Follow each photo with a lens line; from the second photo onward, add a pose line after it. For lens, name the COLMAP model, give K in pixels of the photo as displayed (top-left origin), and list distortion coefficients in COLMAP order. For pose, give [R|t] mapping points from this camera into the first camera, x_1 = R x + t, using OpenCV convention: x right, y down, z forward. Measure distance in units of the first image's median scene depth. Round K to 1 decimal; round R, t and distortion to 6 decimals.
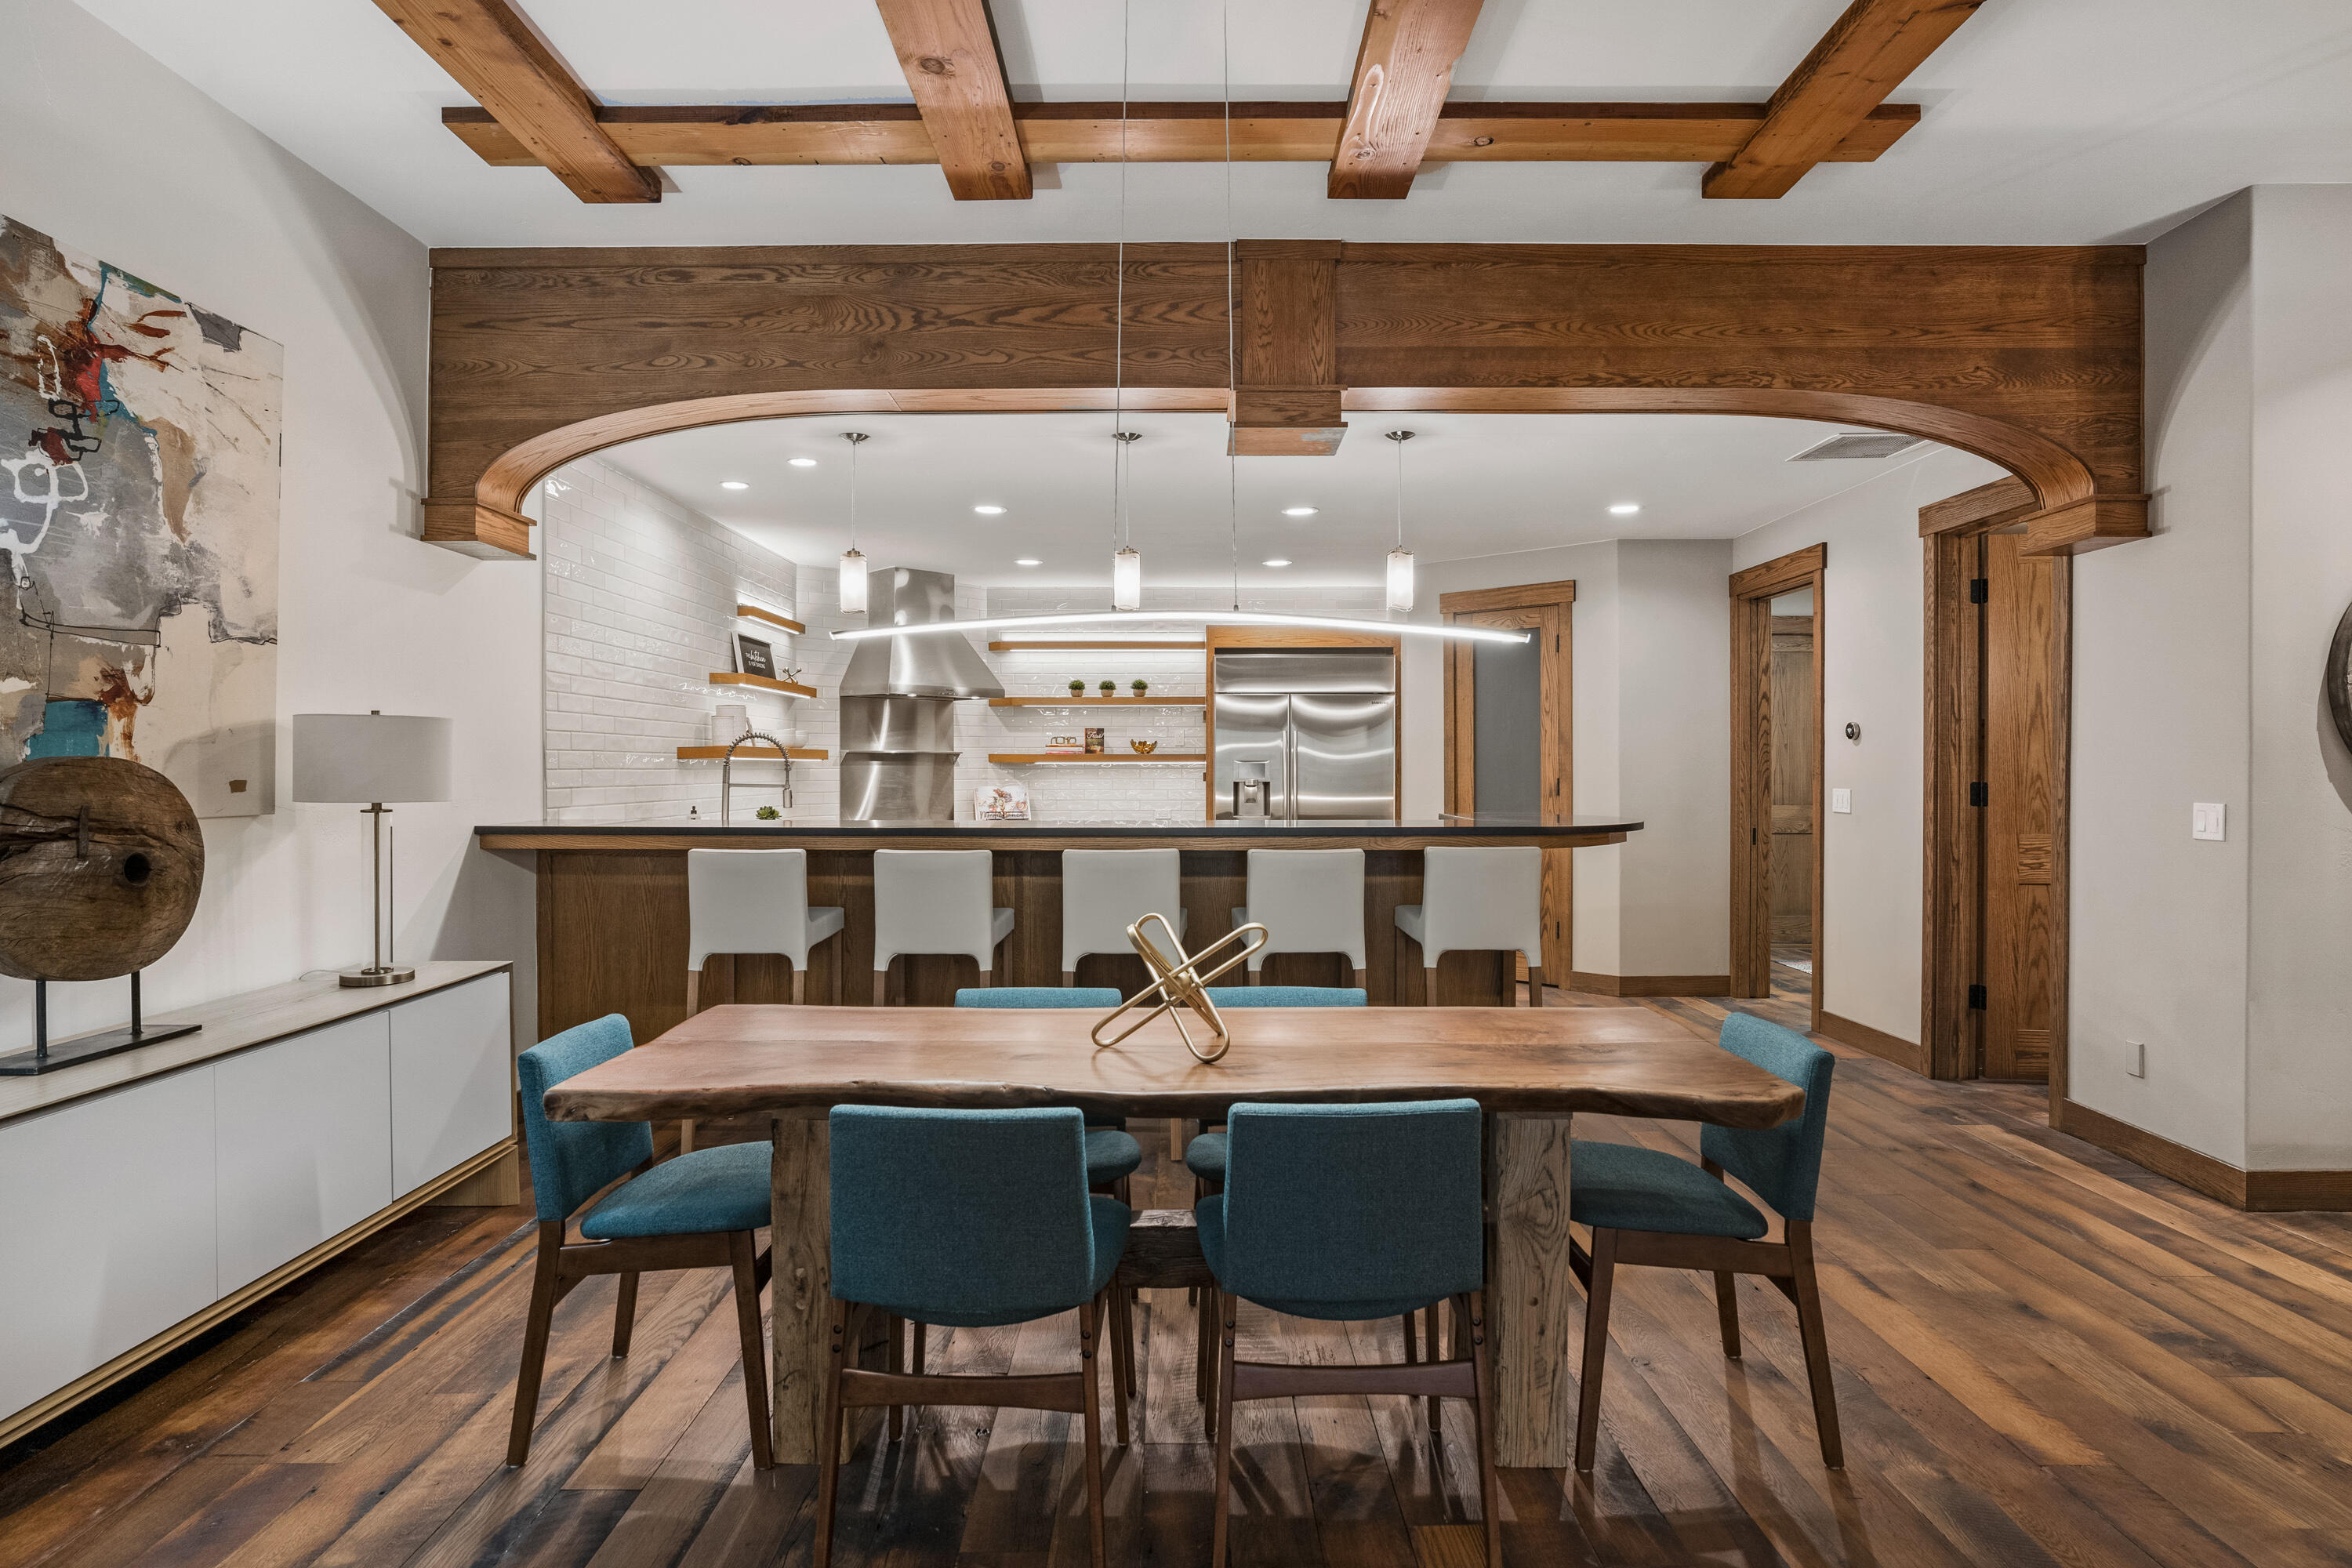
lens RADIAL K [[1262.8, 0, 1173.7], [0, 1262.8, 792.9], [0, 0, 1]] dist [-0.054198, 0.027289]
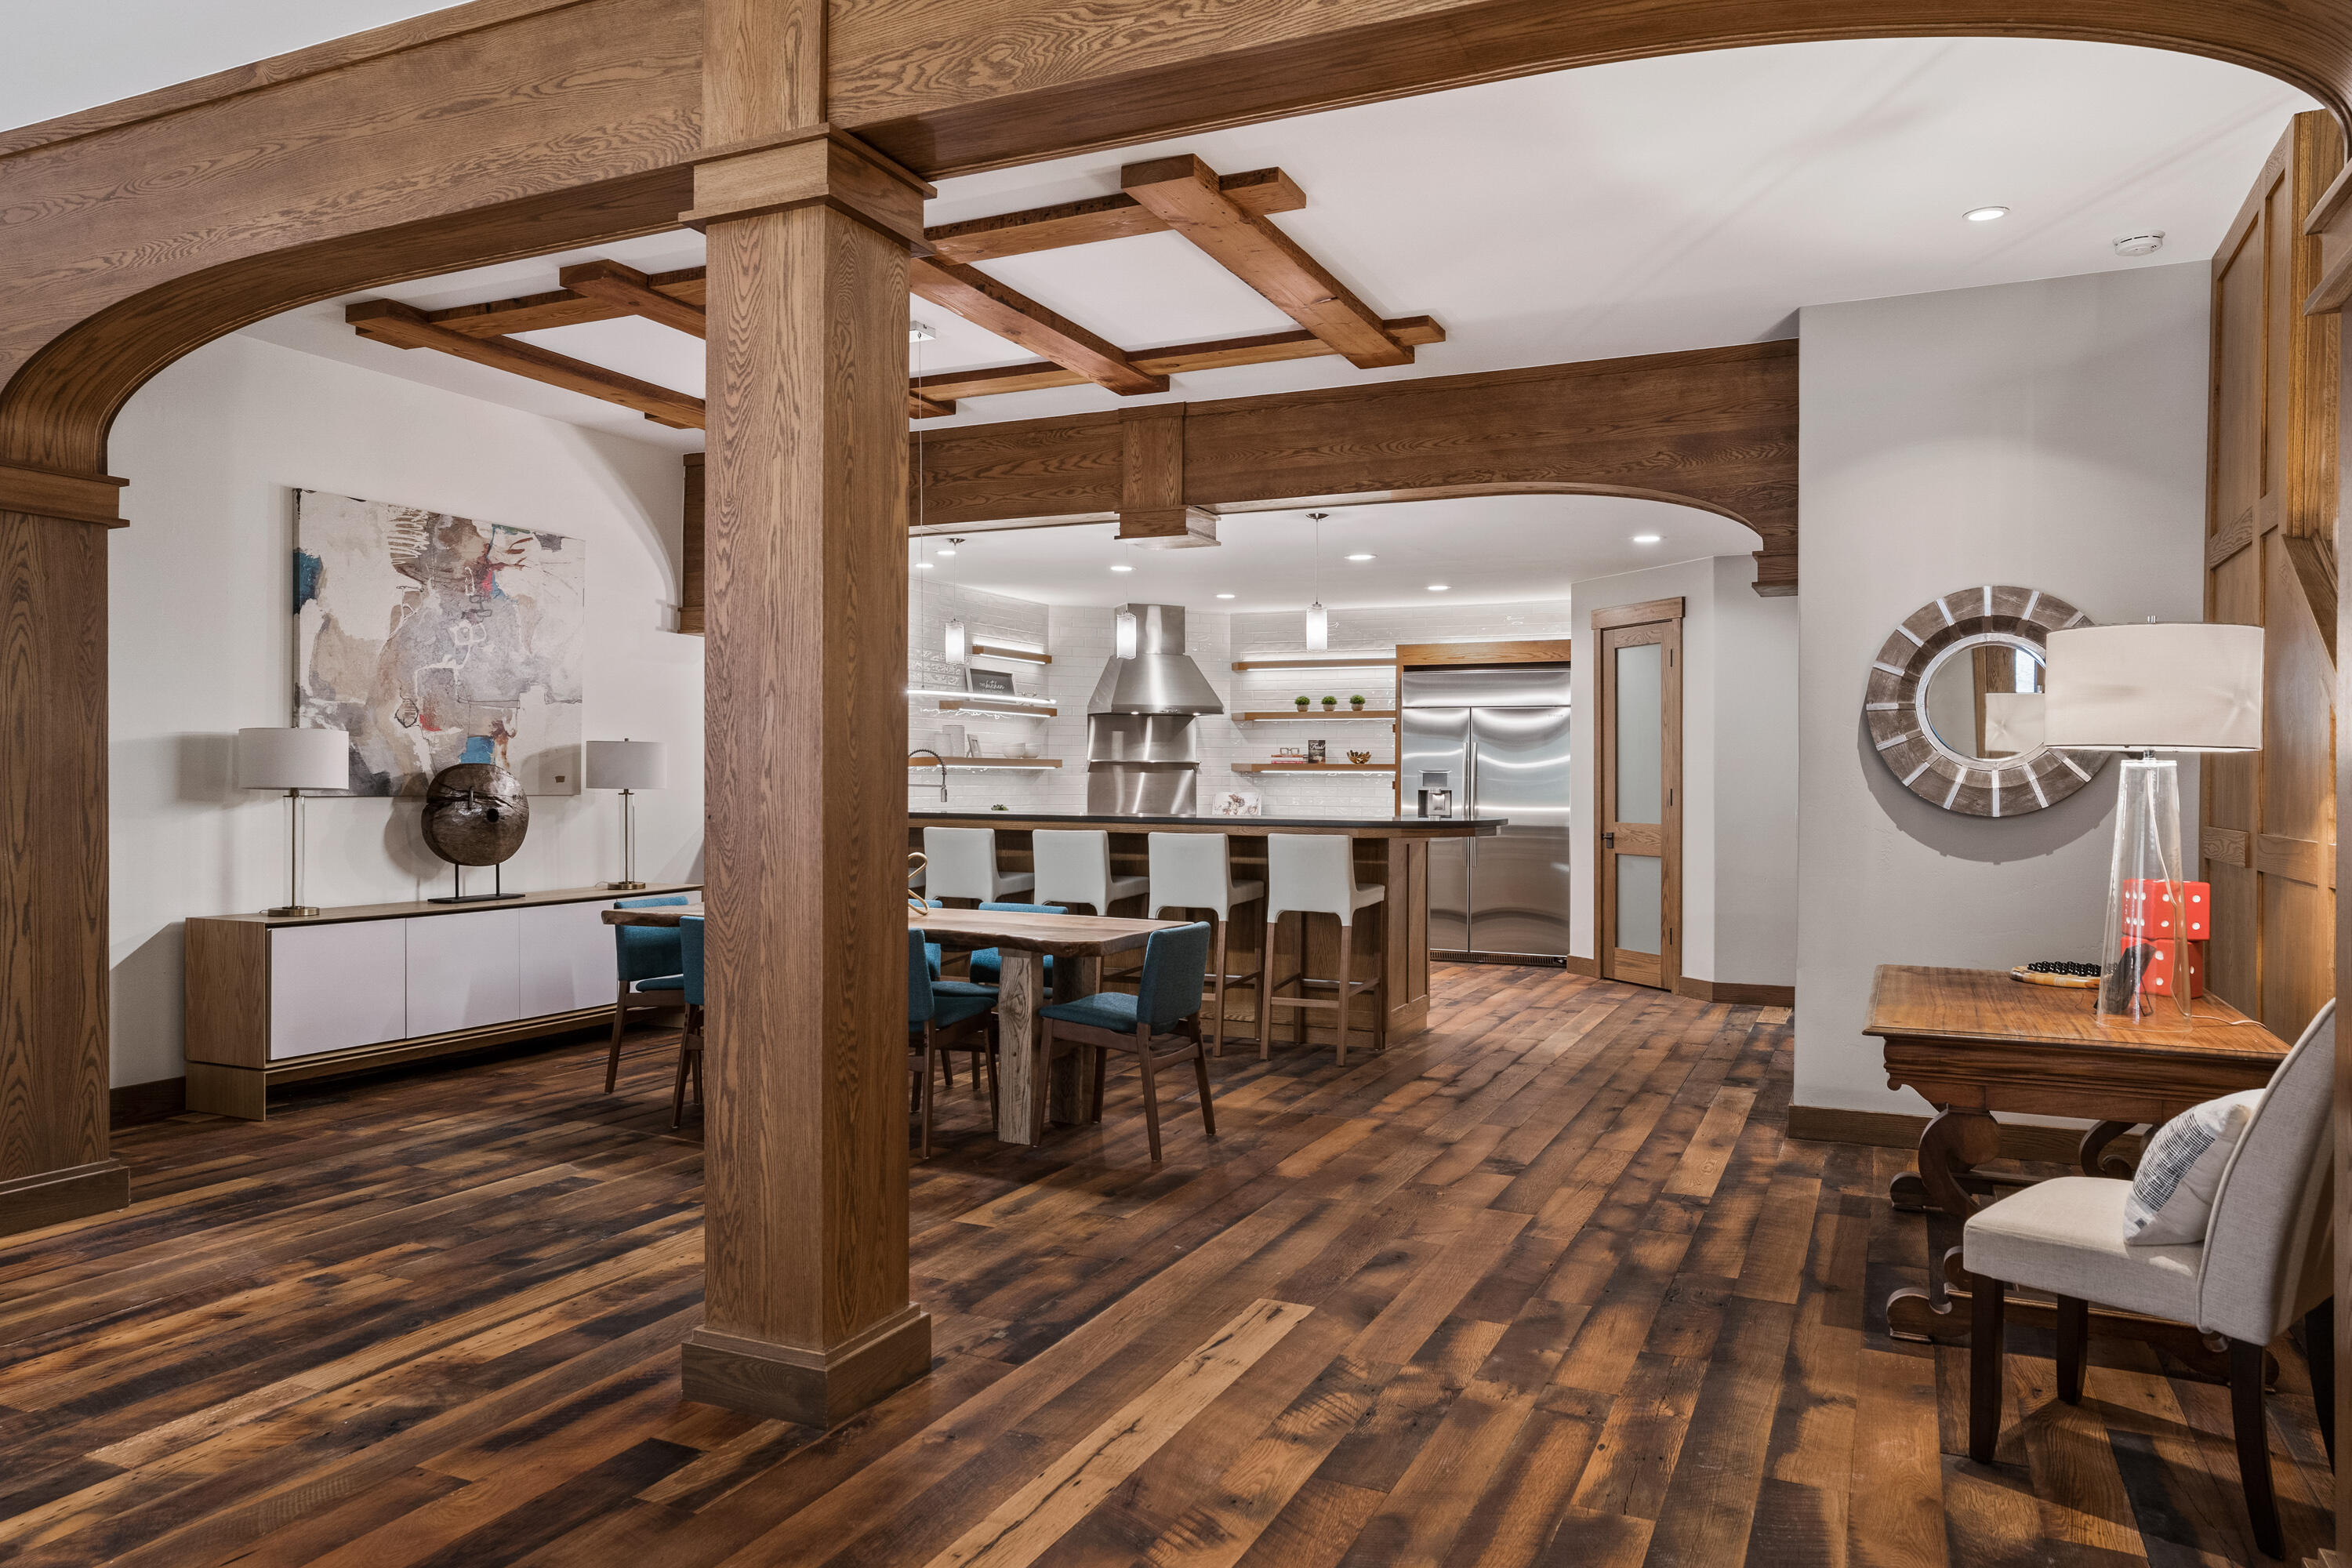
lens RADIAL K [[1547.5, 0, 1175.9], [0, 1547.5, 832.8], [0, 0, 1]] dist [-0.041834, 0.007626]
pose [[0.910022, 0.021992, -0.413975, 0.854601], [-0.015914, 0.999709, 0.018126, 0.014610], [0.414253, -0.009907, 0.910108, -0.597246]]
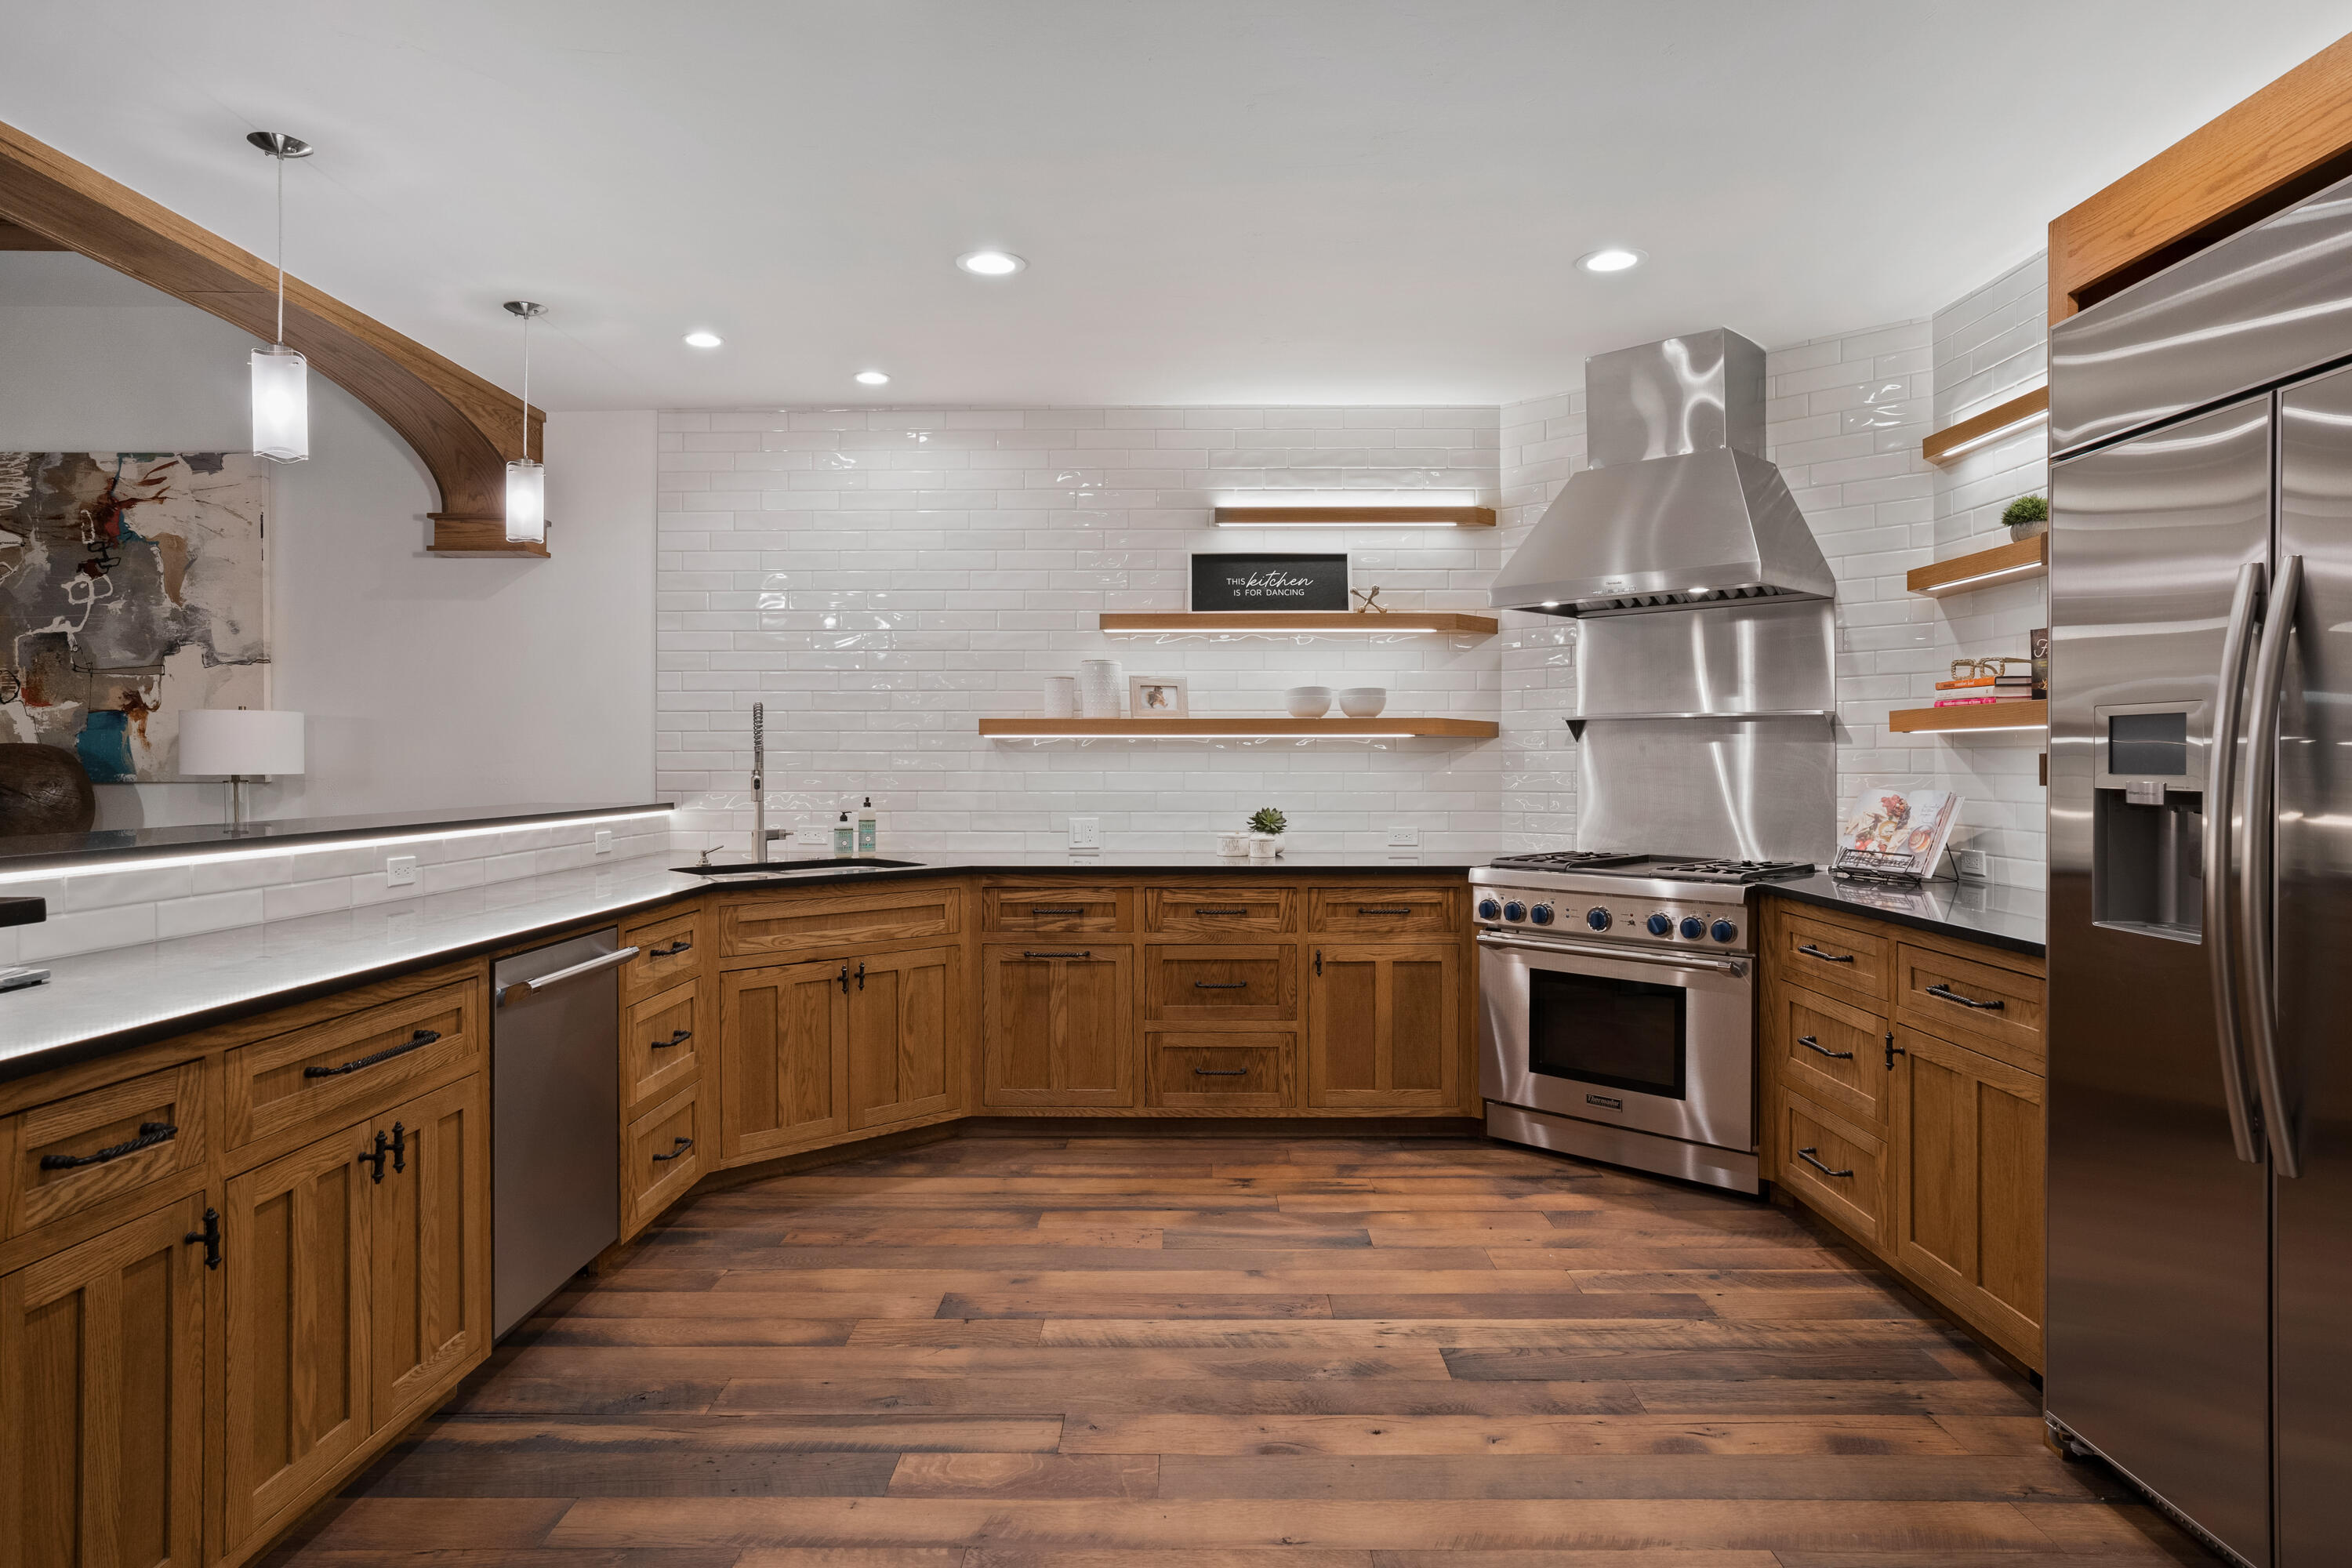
lens RADIAL K [[1307.7, 0, 1223.2], [0, 1307.7, 767.2], [0, 0, 1]] dist [-0.049500, 0.029034]
pose [[0.015755, 0.005808, -0.999859, 0.636958], [-0.018176, 0.999820, 0.005522, -0.023598], [0.999711, 0.018086, 0.015857, 1.720758]]
